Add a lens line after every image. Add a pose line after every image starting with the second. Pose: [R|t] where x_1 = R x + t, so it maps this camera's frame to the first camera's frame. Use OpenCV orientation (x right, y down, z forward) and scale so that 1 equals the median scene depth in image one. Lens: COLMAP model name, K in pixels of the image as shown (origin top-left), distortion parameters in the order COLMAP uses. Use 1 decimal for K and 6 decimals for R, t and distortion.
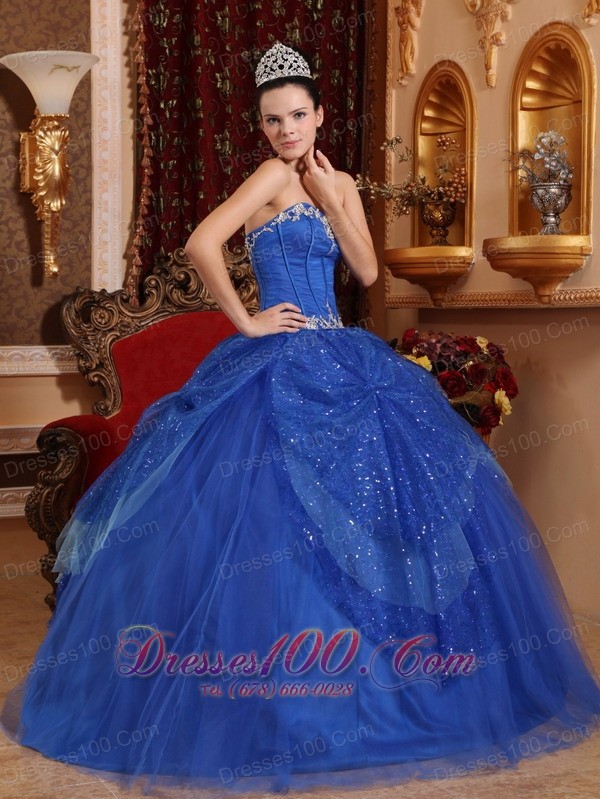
lens RADIAL K [[2430.6, 0, 316.0], [0, 2430.6, 359.7], [0, 0, 1]] dist [0.388545, 0.034867]
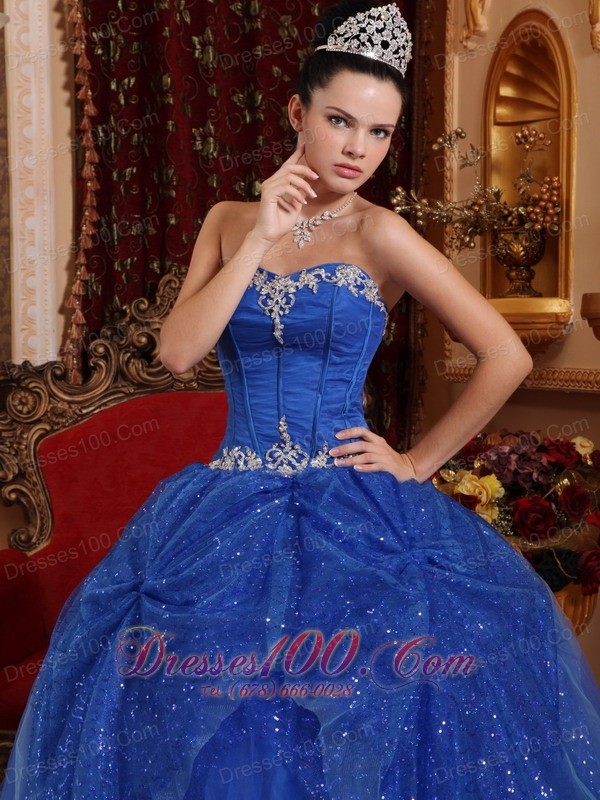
lens RADIAL K [[2468.2, 0, 290.7], [0, 2468.2, 403.2], [0, 0, 1]] dist [0.559637, 0.904735]
pose [[0.997086, -0.006381, -0.076013, 0.038865], [0.009485, 0.999133, 0.040544, -0.044632], [0.075688, -0.041147, 0.996282, 0.315850]]
